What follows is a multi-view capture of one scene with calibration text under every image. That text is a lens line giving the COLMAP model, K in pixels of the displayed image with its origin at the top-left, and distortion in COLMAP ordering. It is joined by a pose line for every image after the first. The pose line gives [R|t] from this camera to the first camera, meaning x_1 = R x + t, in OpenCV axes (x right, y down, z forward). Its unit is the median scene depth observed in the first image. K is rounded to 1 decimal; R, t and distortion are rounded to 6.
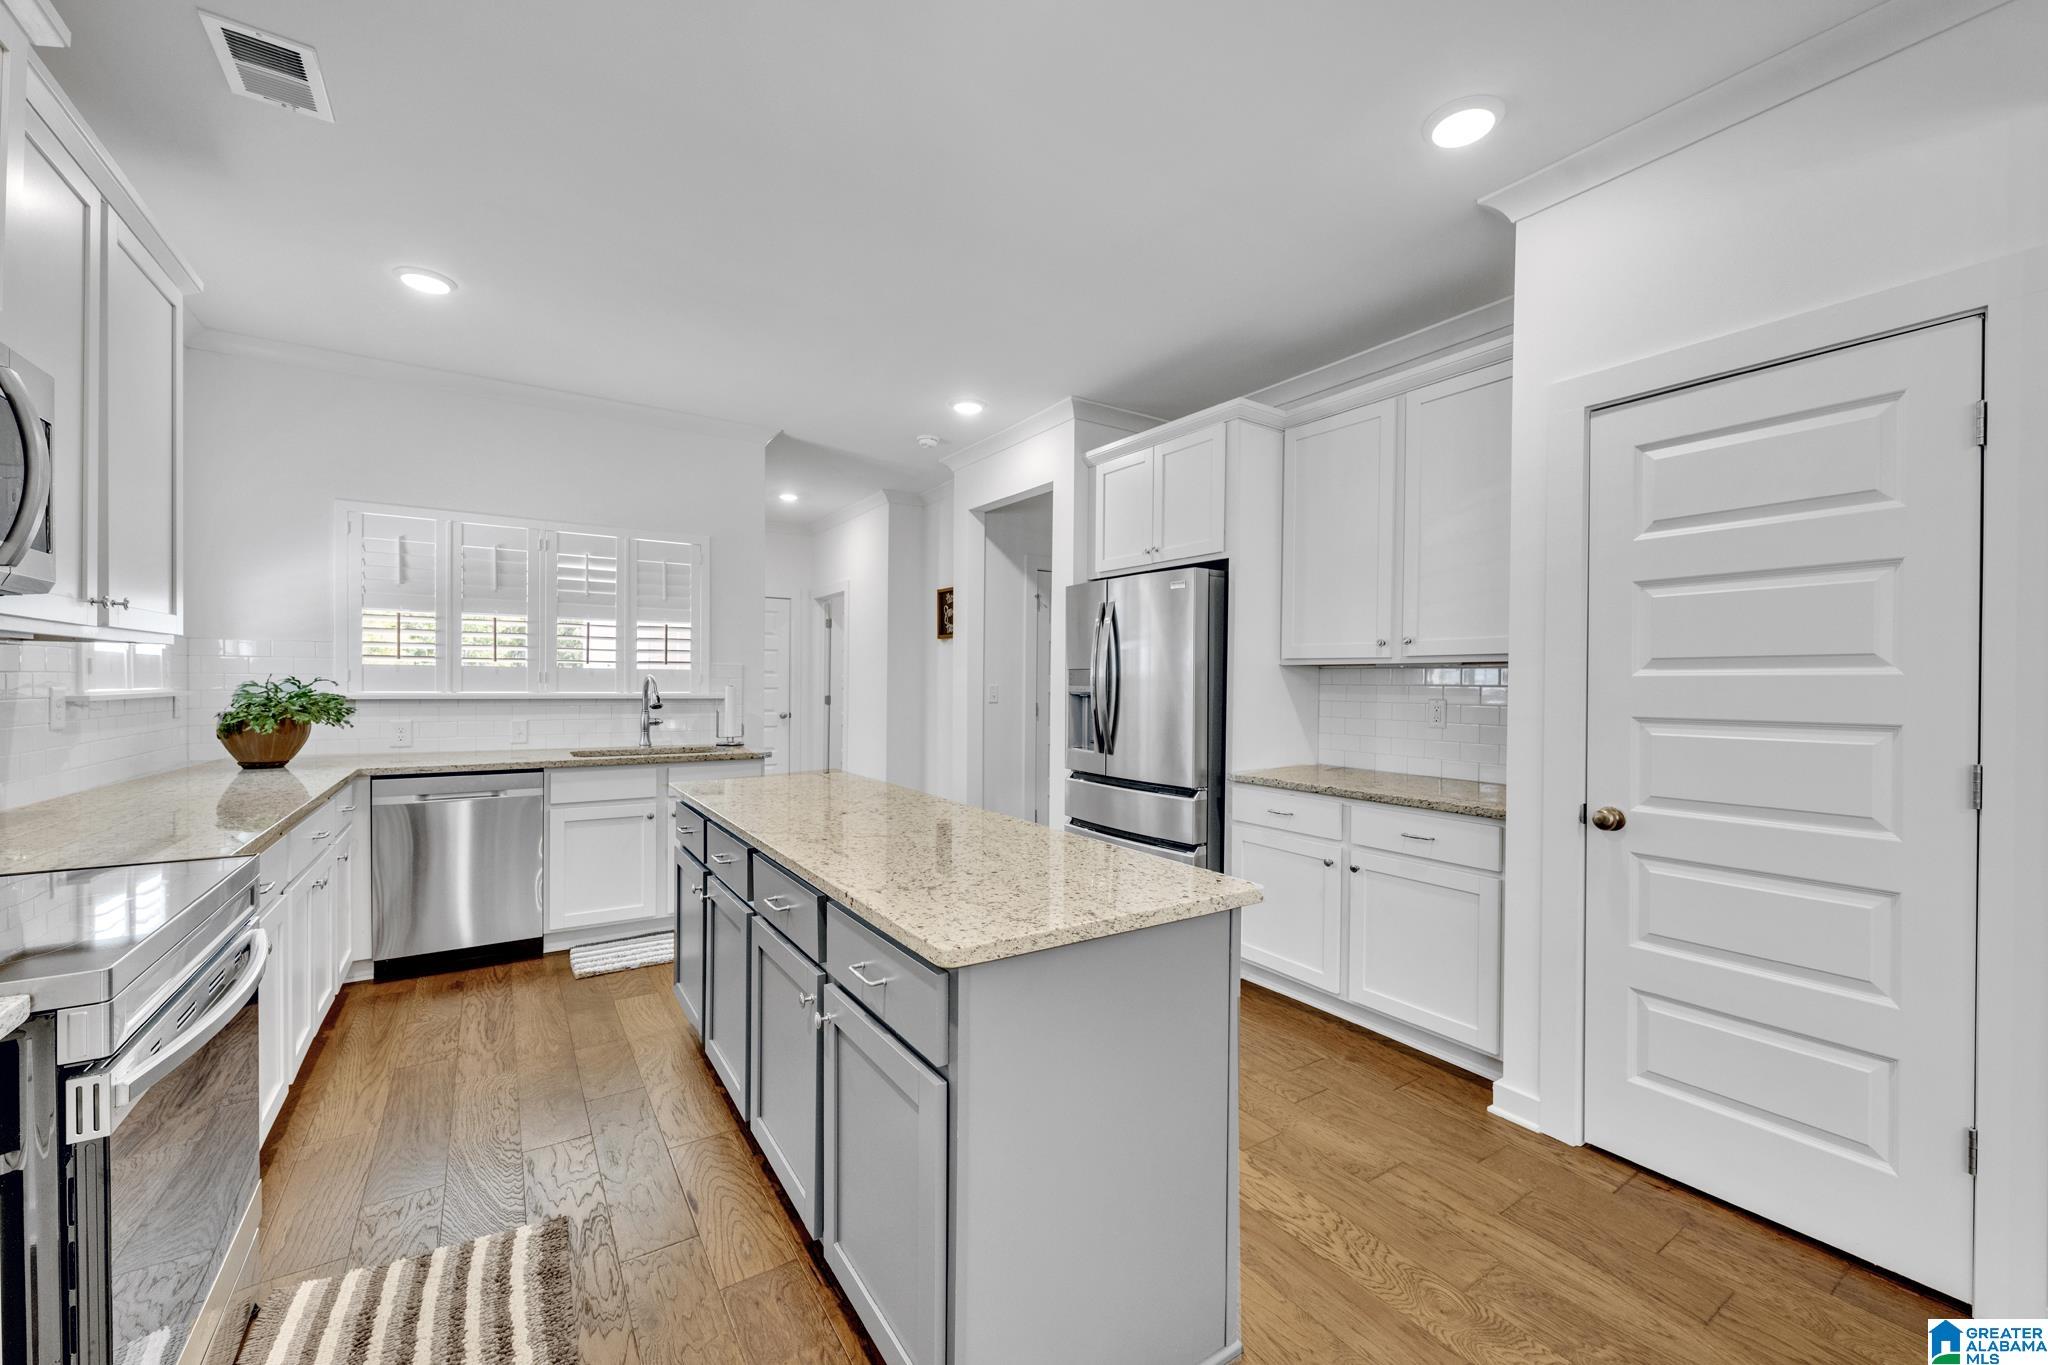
lens RADIAL K [[802.4, 0, 1021.5], [0, 802.4, 686.6], [0, 0, 1]] dist [0.000560, 0.000041]
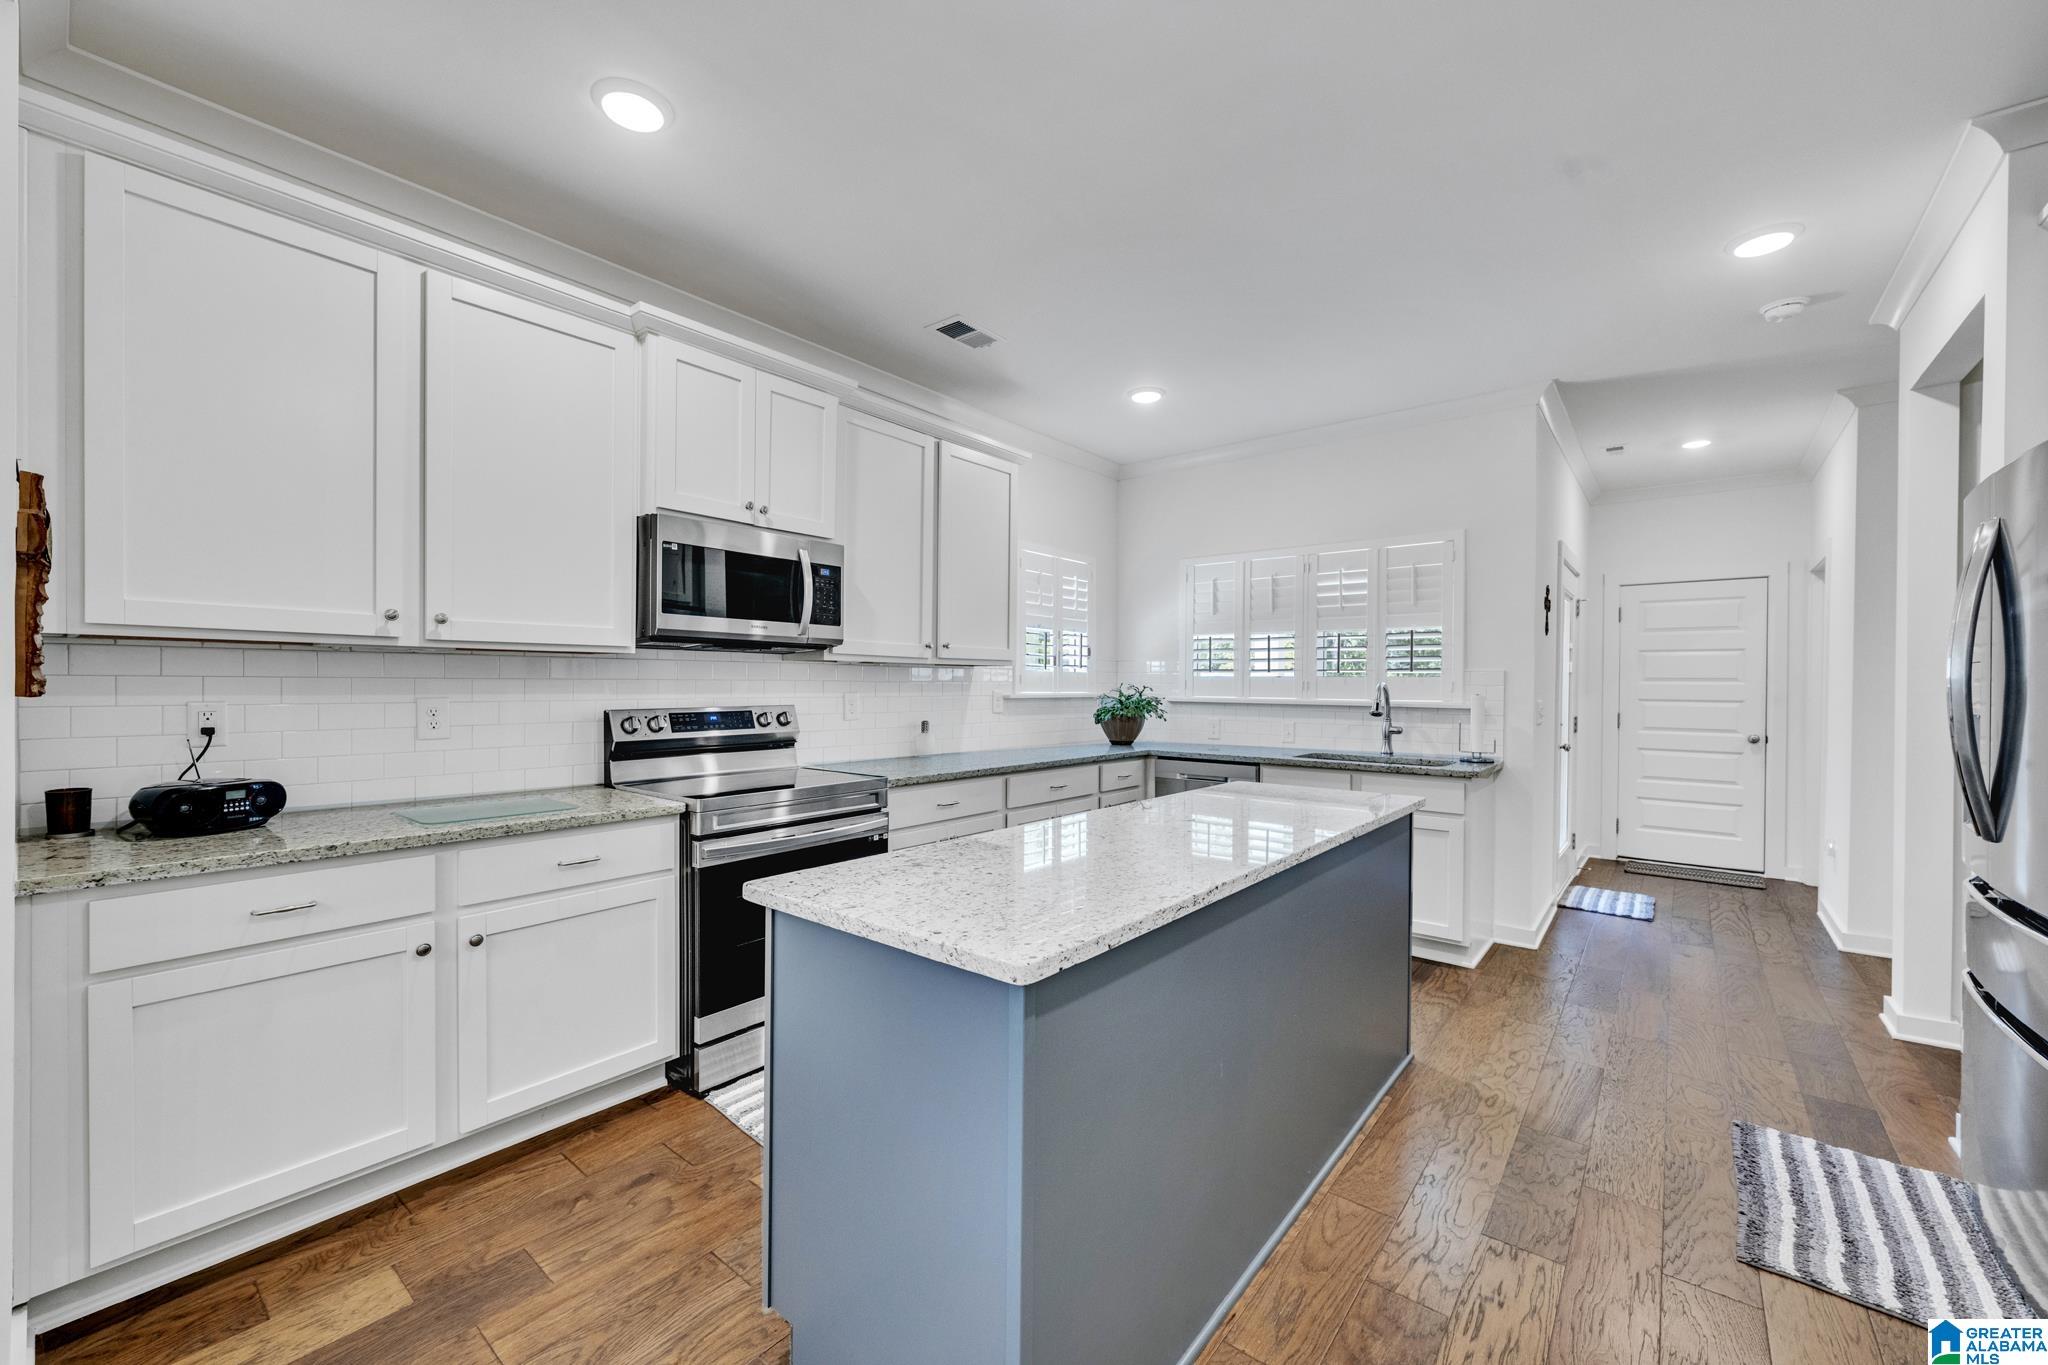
lens RADIAL K [[802.4, 0, 1021.5], [0, 802.4, 686.6], [0, 0, 1]] dist [0.000560, 0.000041]
pose [[0.301830, -0.003259, -0.953356, 0.355547], [-0.010769, 0.999919, -0.006828, 0.001891], [0.953301, 0.012327, 0.301771, 0.281810]]
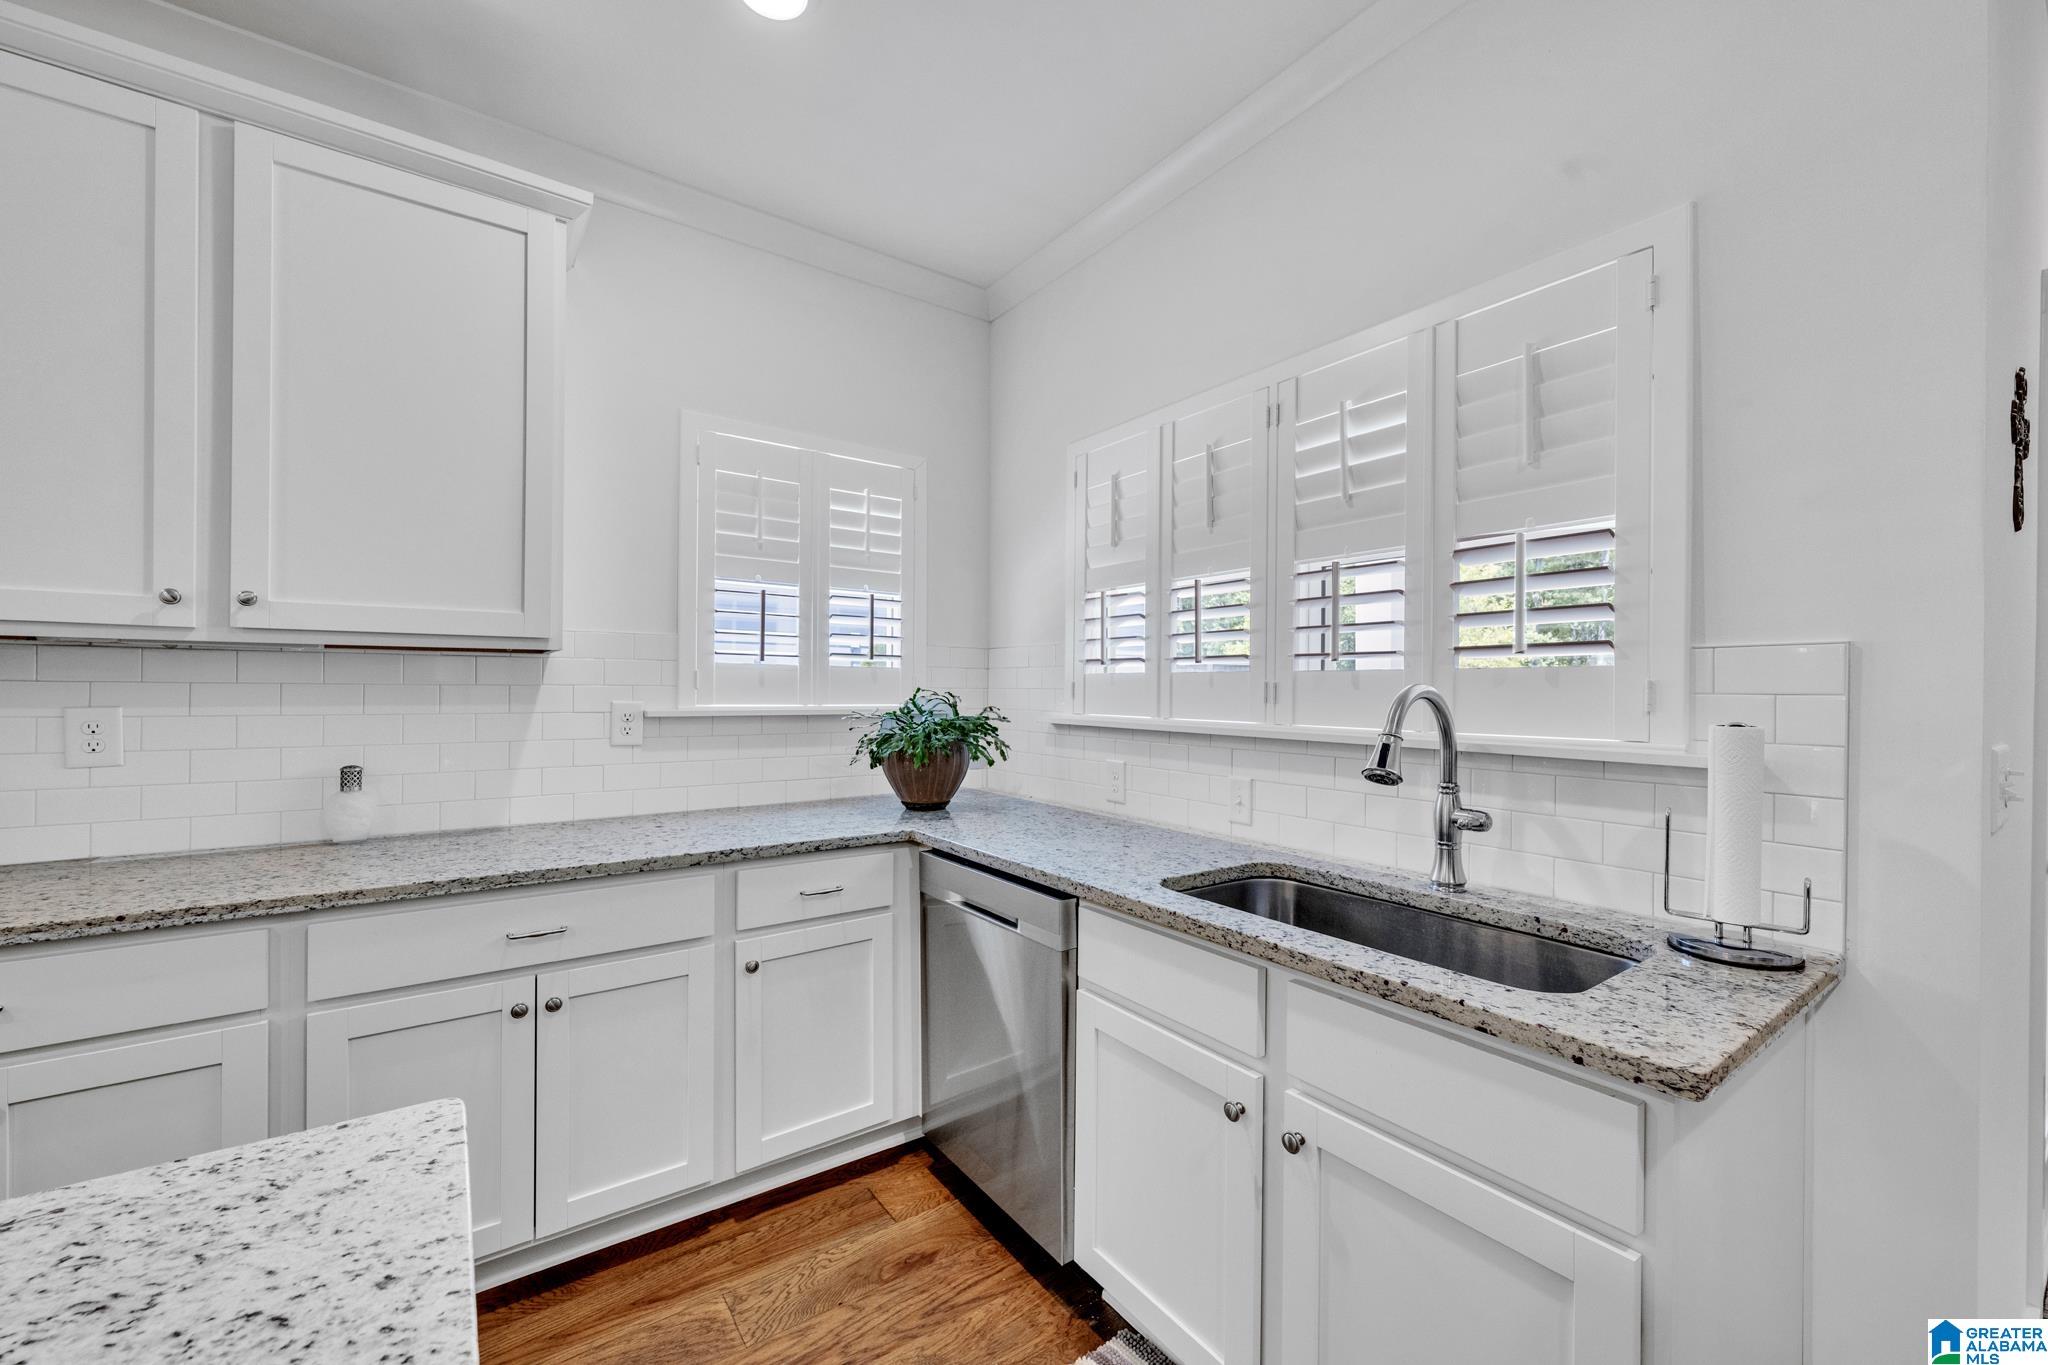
lens RADIAL K [[817.8, 0, 1005.6], [0, 817.8, 685.5], [0, 0, 1]] dist [0.001242, -0.000150]
pose [[0.040728, -0.012256, -0.999095, -0.117725], [-0.013297, 0.999830, -0.012807, -0.007297], [0.999082, 0.013807, 0.040558, 0.823354]]
